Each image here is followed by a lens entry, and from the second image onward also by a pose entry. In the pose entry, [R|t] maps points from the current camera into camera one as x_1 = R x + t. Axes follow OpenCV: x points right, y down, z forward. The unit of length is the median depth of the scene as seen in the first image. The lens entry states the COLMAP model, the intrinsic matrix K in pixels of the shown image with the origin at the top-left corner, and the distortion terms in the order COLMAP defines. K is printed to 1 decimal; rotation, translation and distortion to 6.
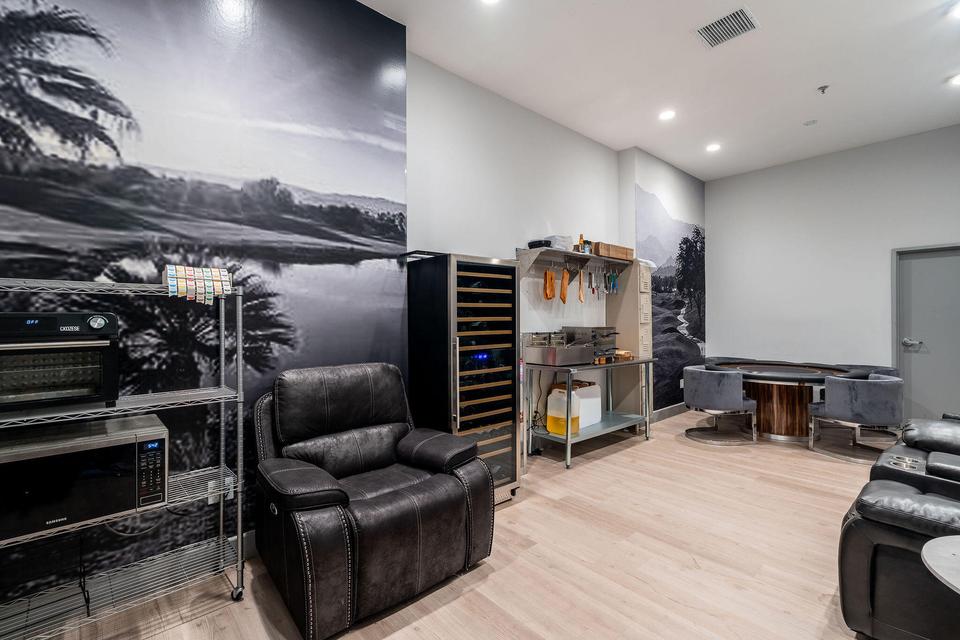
lens RADIAL K [[430.3, 0, 477.4], [0, 430.3, 317.2], [0, 0, 1]] dist [-0.001416, 0.000572]
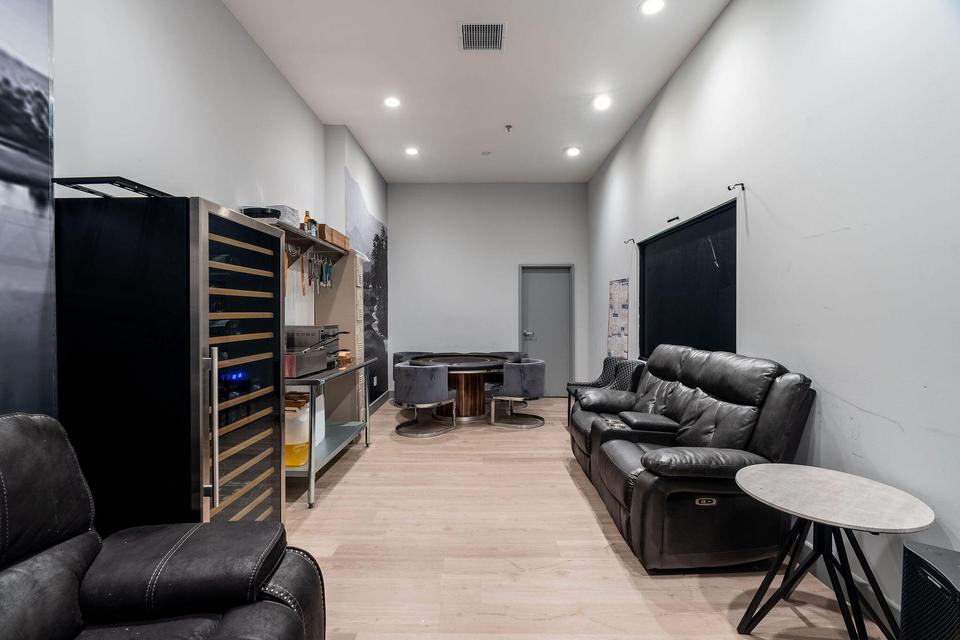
lens RADIAL K [[430.3, 0, 477.4], [0, 430.3, 317.2], [0, 0, 1]] dist [-0.001416, 0.000572]
pose [[0.663966, -0.000194, 0.747763, -0.171498], [-0.004515, 0.999981, 0.004268, 0.001920], [-0.747749, -0.006209, 0.663952, 0.259335]]
